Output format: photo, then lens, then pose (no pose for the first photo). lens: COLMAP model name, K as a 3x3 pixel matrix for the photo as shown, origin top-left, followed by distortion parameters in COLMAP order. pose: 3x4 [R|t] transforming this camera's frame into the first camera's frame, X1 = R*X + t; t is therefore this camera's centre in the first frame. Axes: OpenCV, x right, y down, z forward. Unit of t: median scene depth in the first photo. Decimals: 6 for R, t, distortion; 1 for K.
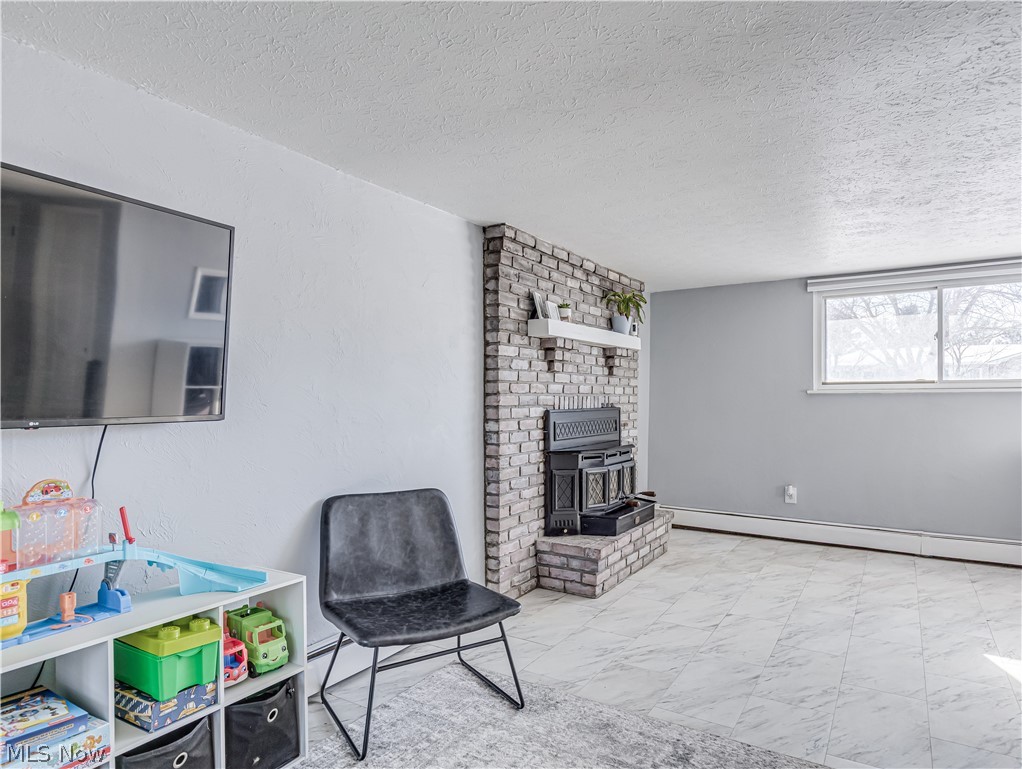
lens RADIAL K [[625.0, 0, 509.4], [0, 625.0, 385.0], [0, 0, 1]] dist [0.005712, -0.000023]
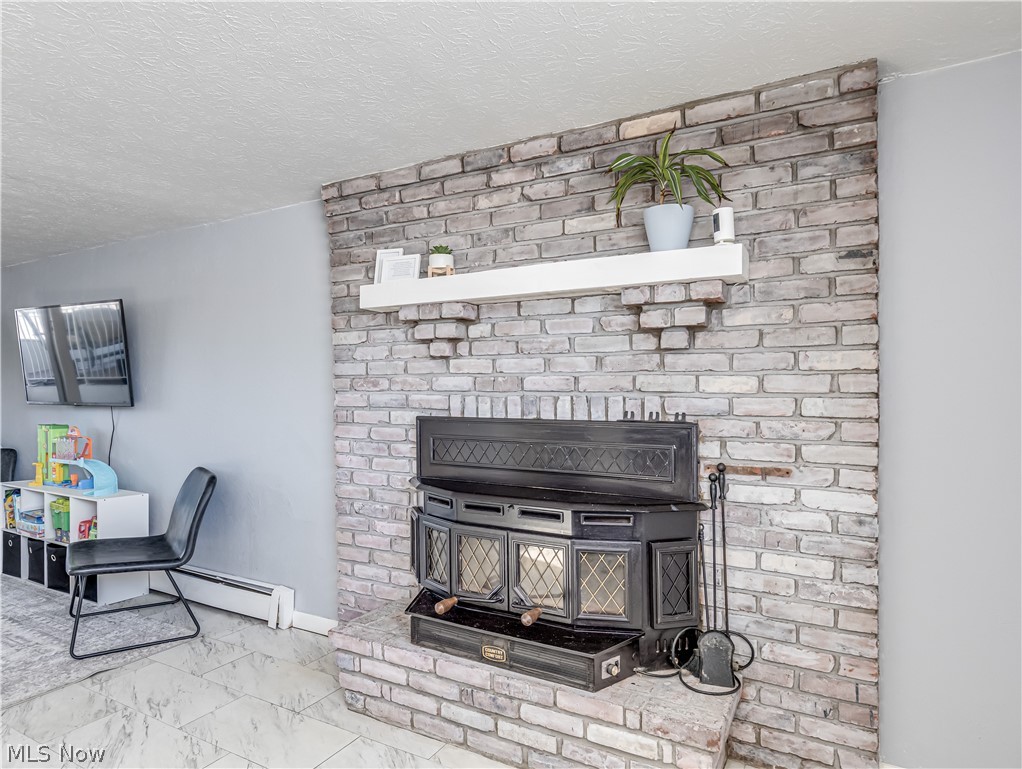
lens RADIAL K [[647.0, 0, 510.0], [0, 647.0, 388.9], [0, 0, 1]] dist [-0.006455, -0.001640]
pose [[0.028040, 0.004509, -0.999597, 0.763986], [0.022070, 0.999743, 0.005129, 0.009834], [0.999363, -0.022205, 0.027933, 1.089446]]
